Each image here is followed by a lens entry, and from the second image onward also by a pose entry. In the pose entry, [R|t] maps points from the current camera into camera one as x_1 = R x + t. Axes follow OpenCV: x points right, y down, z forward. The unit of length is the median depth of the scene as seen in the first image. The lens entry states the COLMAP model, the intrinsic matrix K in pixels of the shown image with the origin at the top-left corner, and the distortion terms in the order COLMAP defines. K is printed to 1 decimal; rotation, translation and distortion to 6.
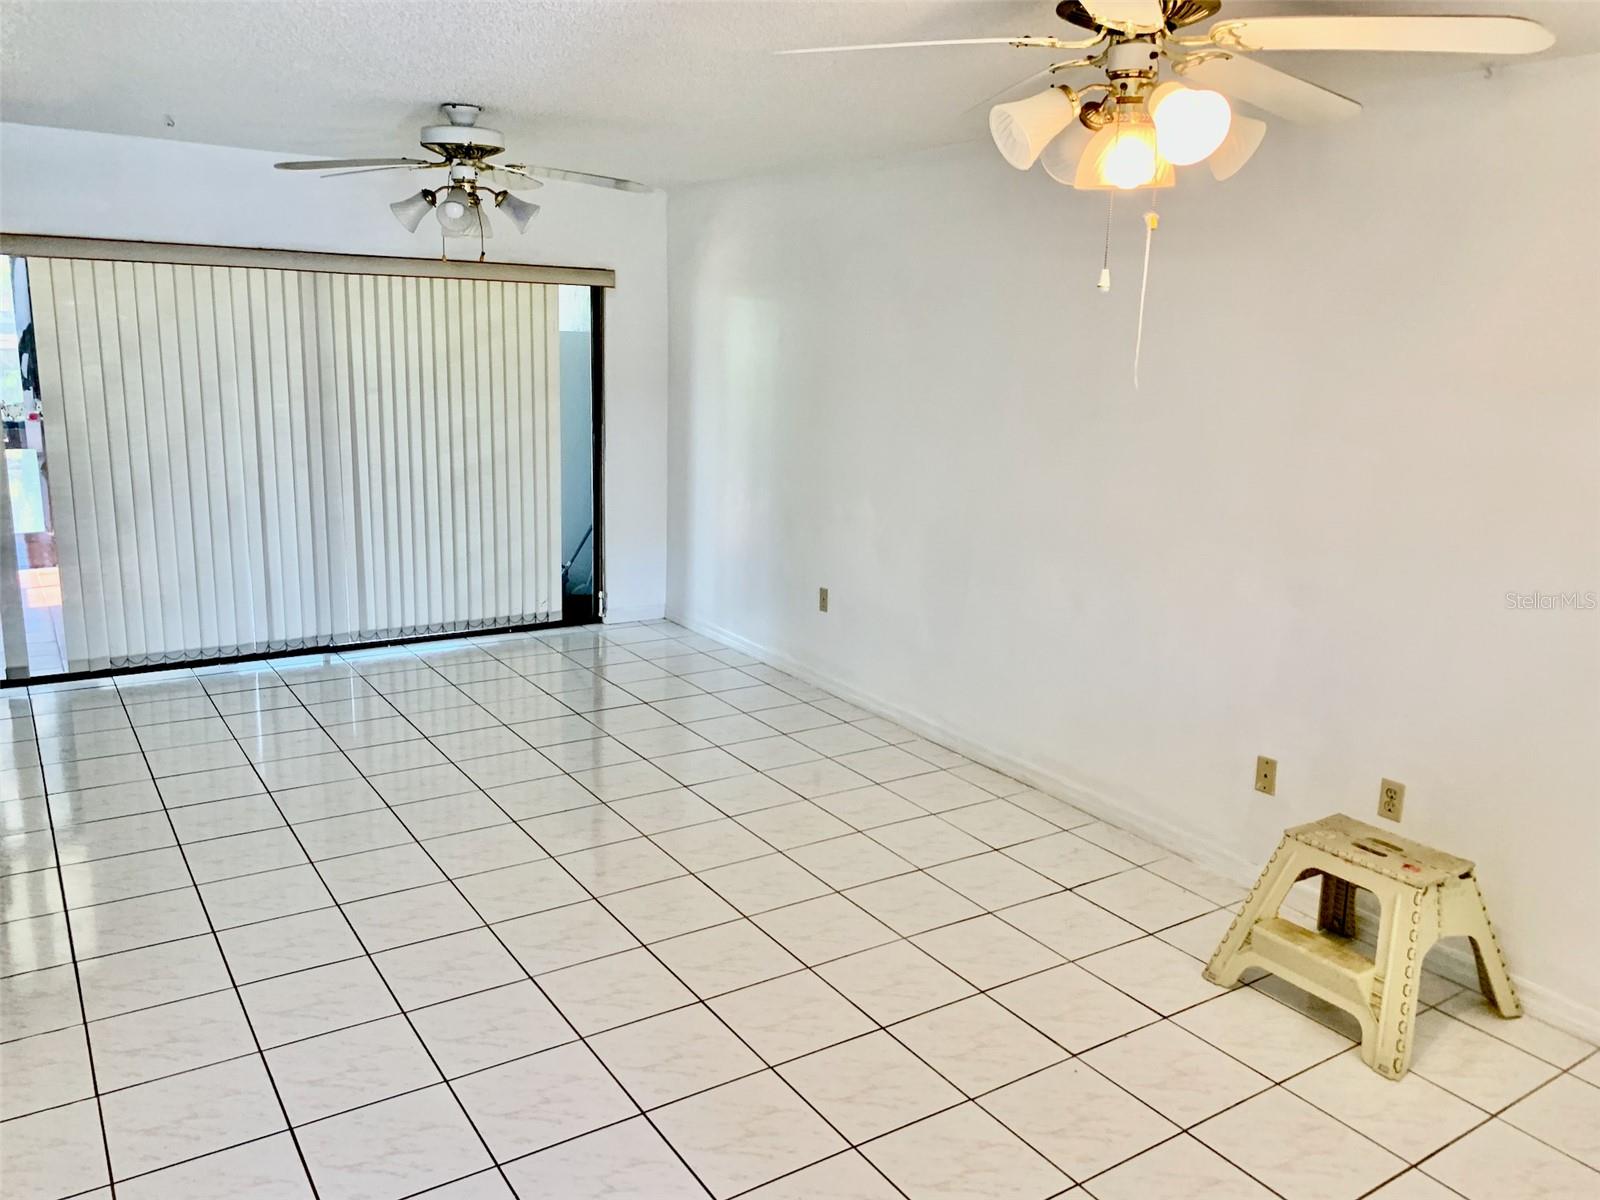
lens RADIAL K [[1230.2, 0, 800.0], [0, 1230.2, 600.0], [0, 0, 1]] dist [0.005739, -0.002641]
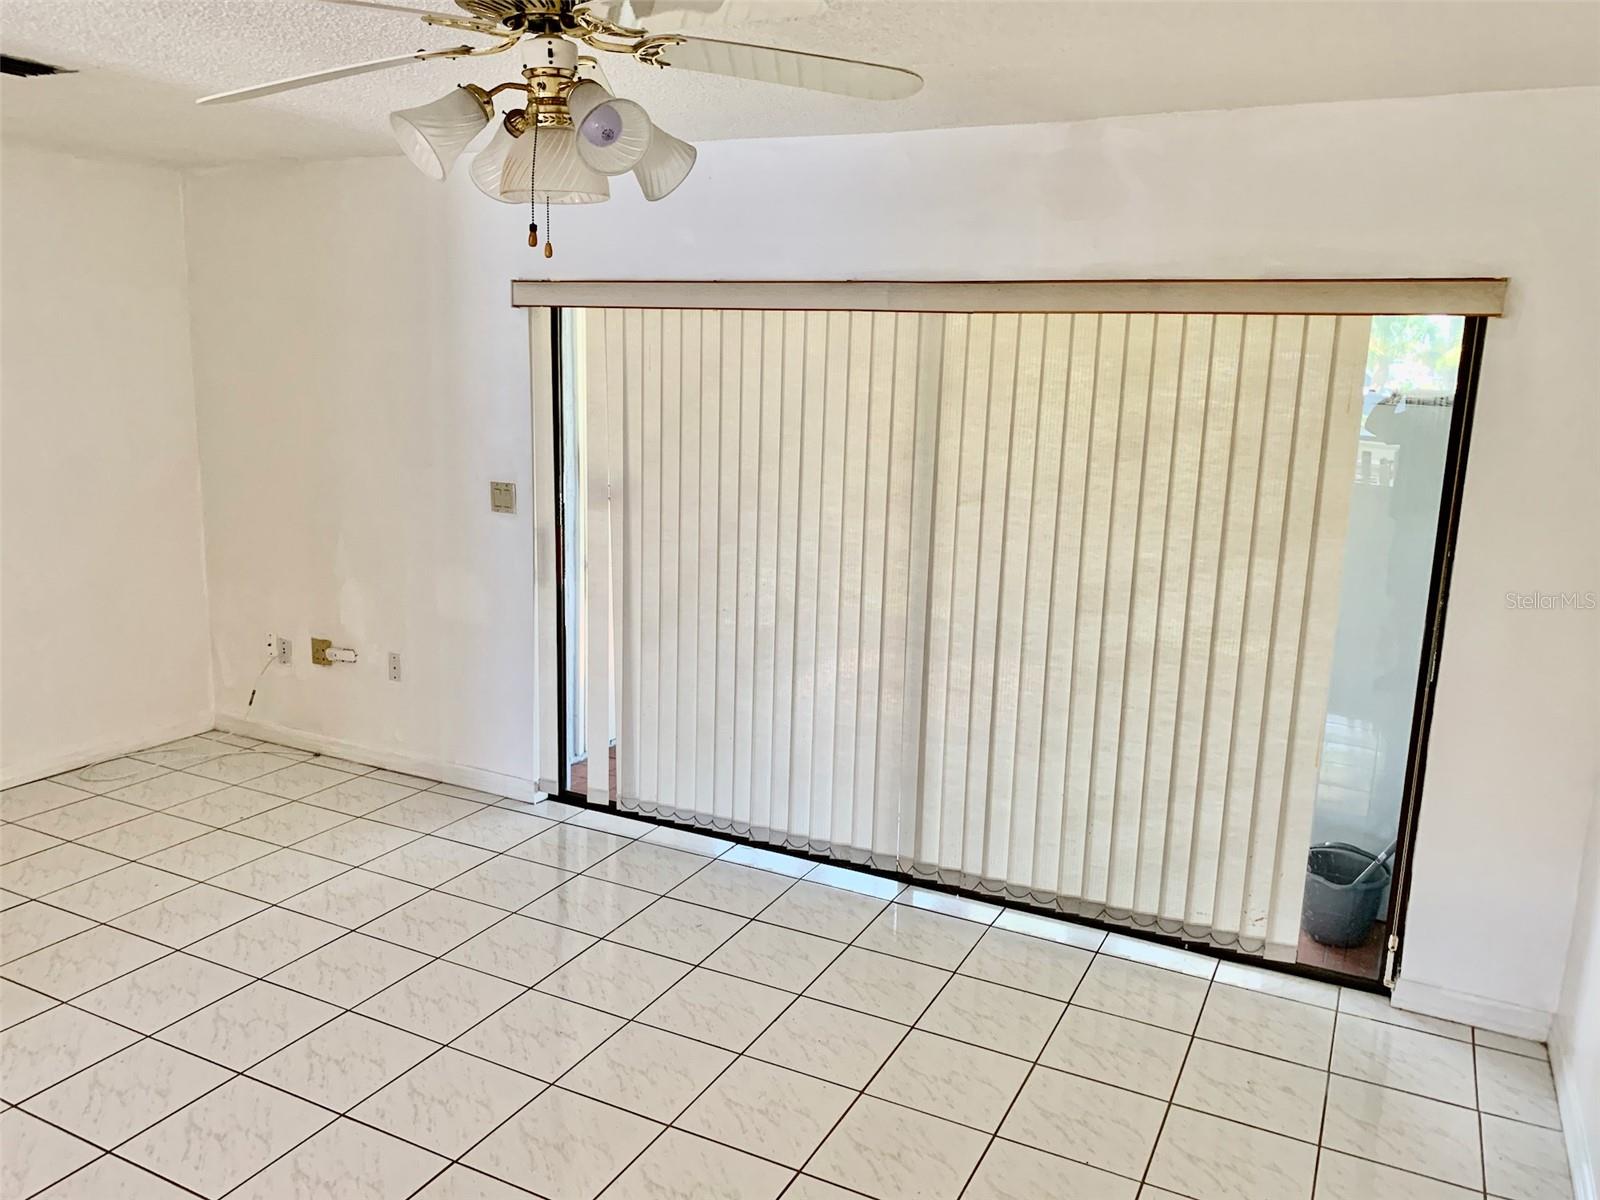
lens RADIAL K [[1230.2, 0, 800.0], [0, 1230.2, 600.0], [0, 0, 1]] dist [0.005739, -0.002641]
pose [[0.494011, 0.146256, -0.857066, 0.129189], [-0.204594, 0.977625, 0.048901, -0.120745], [0.845041, 0.151192, 0.512881, 0.566085]]
